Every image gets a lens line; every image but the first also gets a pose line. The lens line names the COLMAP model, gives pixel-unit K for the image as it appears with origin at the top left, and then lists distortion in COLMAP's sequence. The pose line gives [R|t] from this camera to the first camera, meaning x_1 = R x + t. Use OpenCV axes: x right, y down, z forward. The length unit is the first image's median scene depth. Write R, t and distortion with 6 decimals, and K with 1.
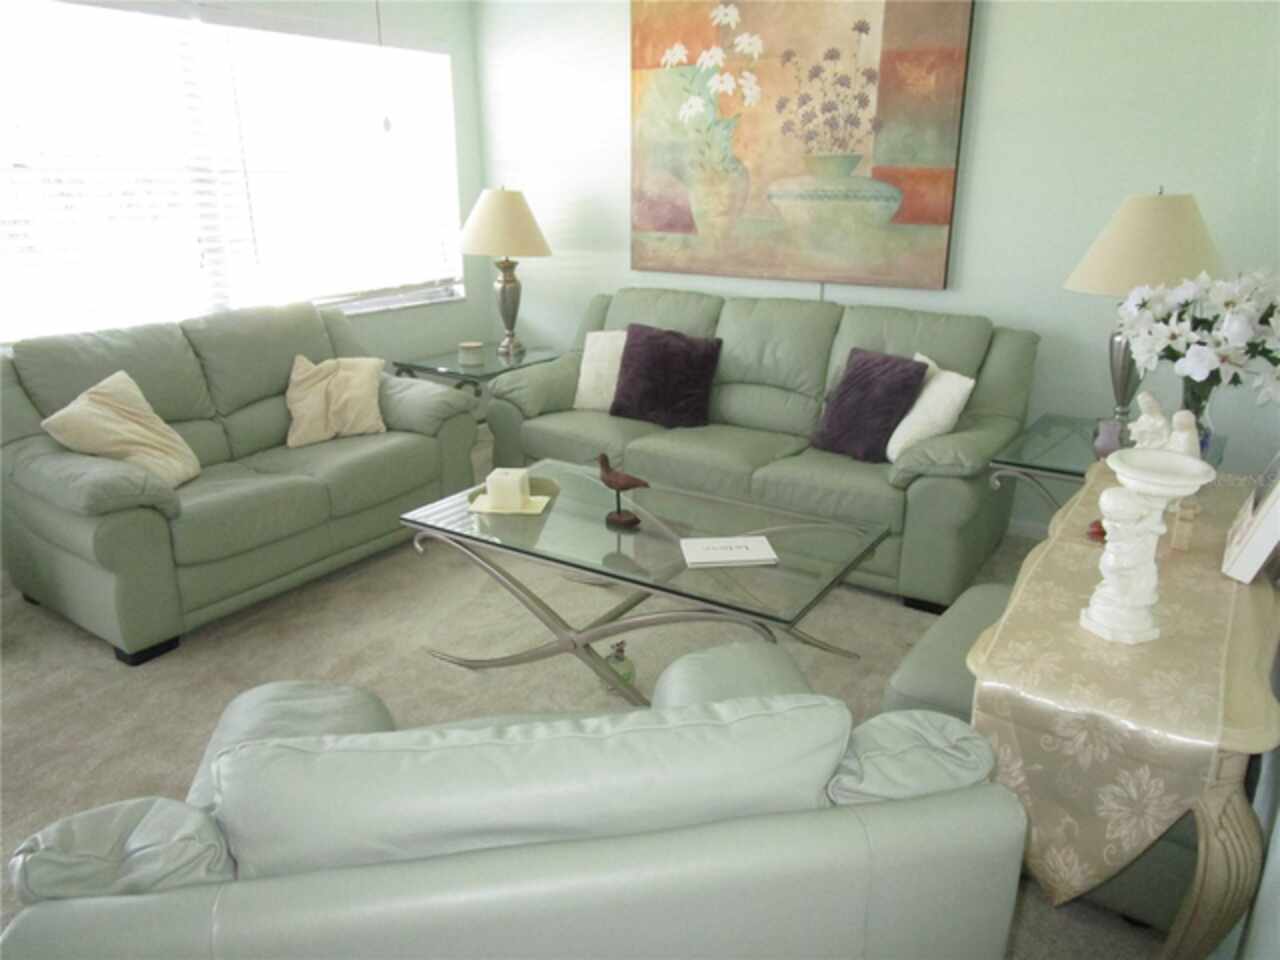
lens RADIAL K [[909.9, 0, 640.0], [0, 909.9, 480.0], [0, 0, 1]] dist [-0.027065, 0.005422]
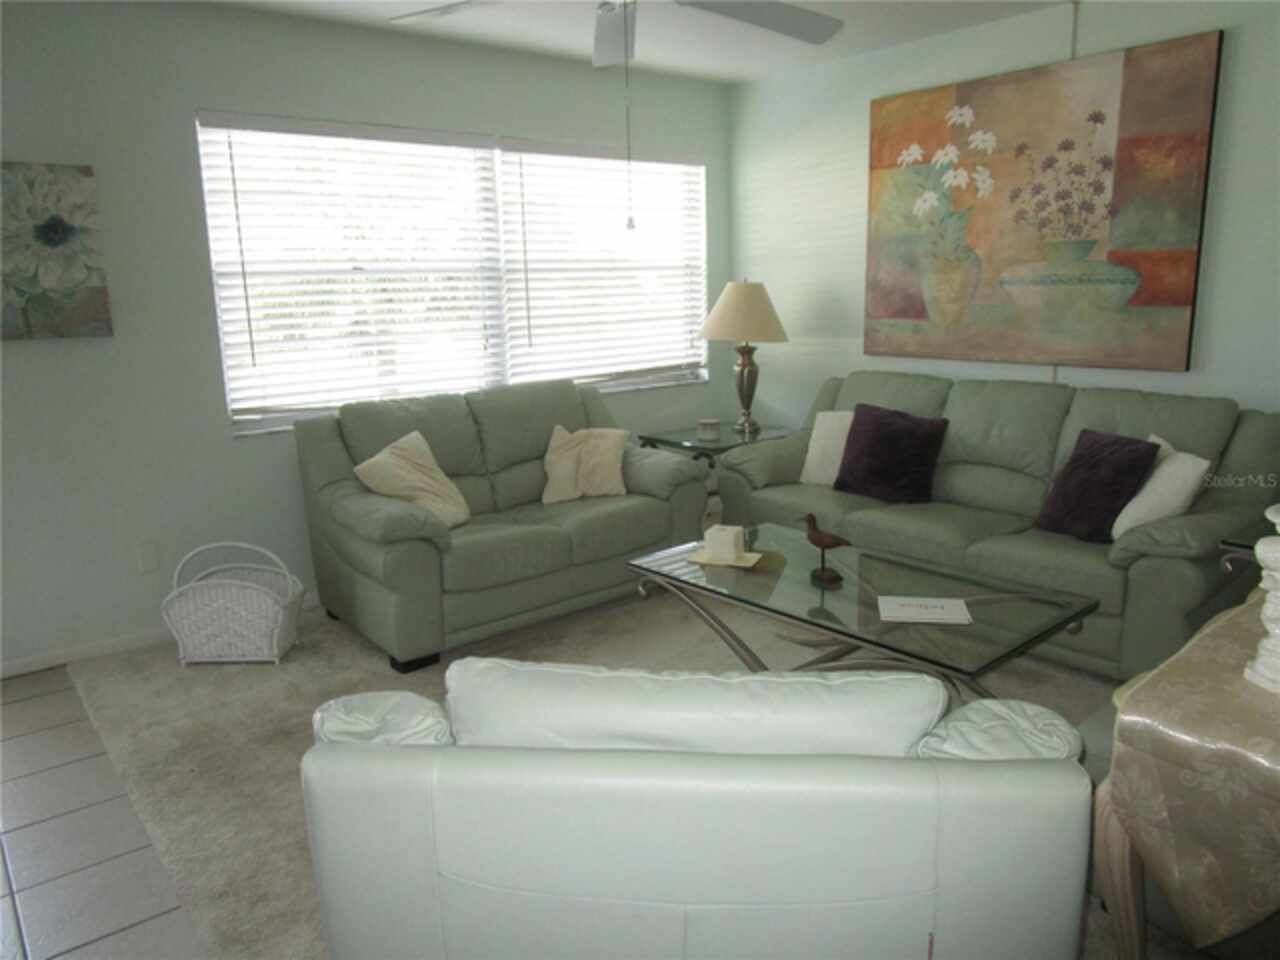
lens RADIAL K [[909.9, 0, 640.0], [0, 909.9, 480.0], [0, 0, 1]] dist [-0.027065, 0.005422]
pose [[0.960289, 0.037272, -0.276506, 0.043567], [-0.065667, 0.993390, -0.094151, 0.032294], [0.271169, 0.108570, 0.956389, -0.063728]]
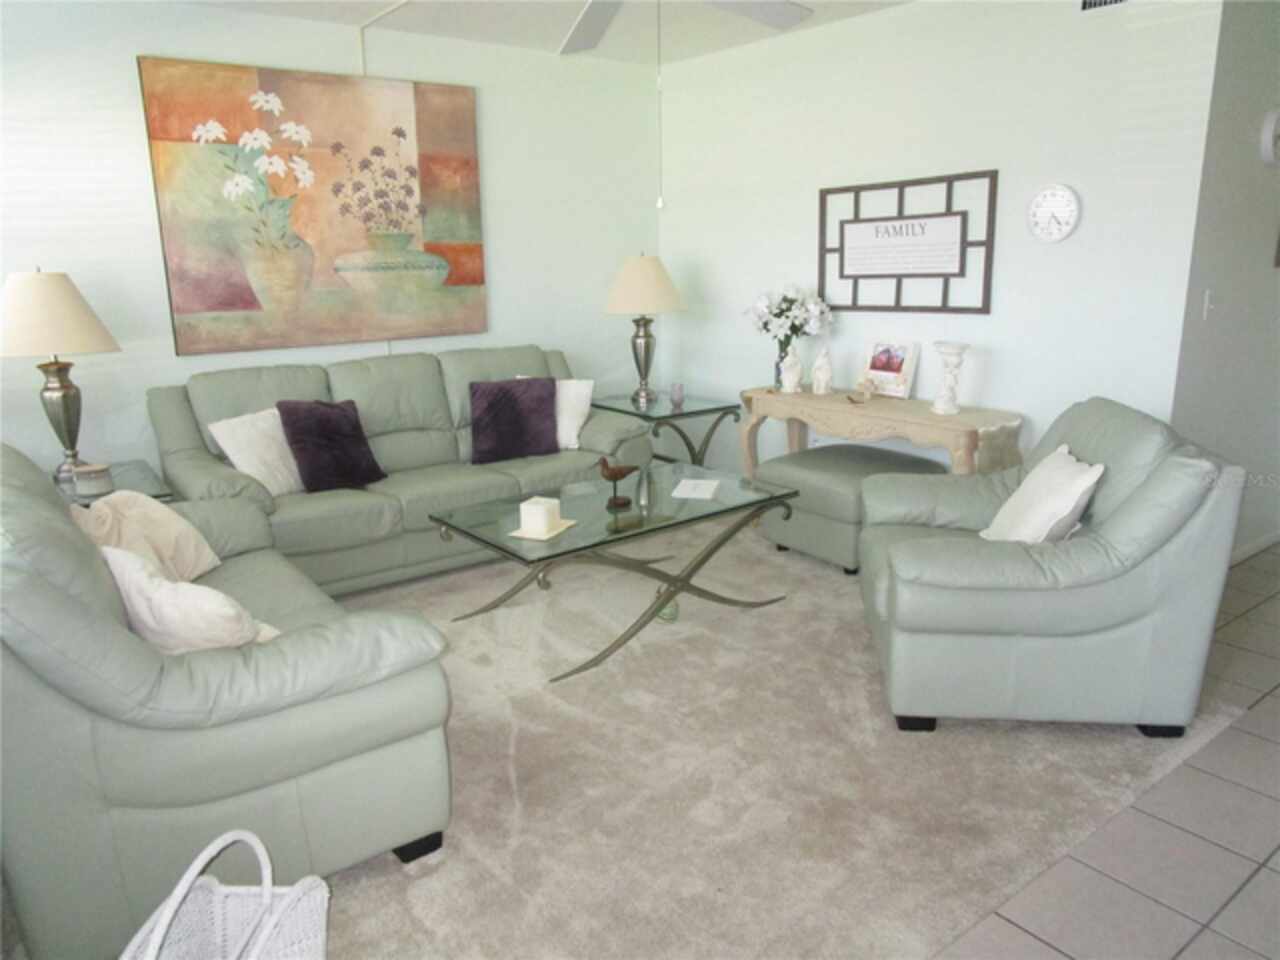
lens RADIAL K [[909.9, 0, 640.0], [0, 909.9, 480.0], [0, 0, 1]] dist [-0.027065, 0.005422]
pose [[0.308775, -0.233195, 0.922105, -0.848704], [0.315841, 0.939605, 0.131859, -0.105317], [-0.897164, 0.250524, 0.363779, 0.346216]]
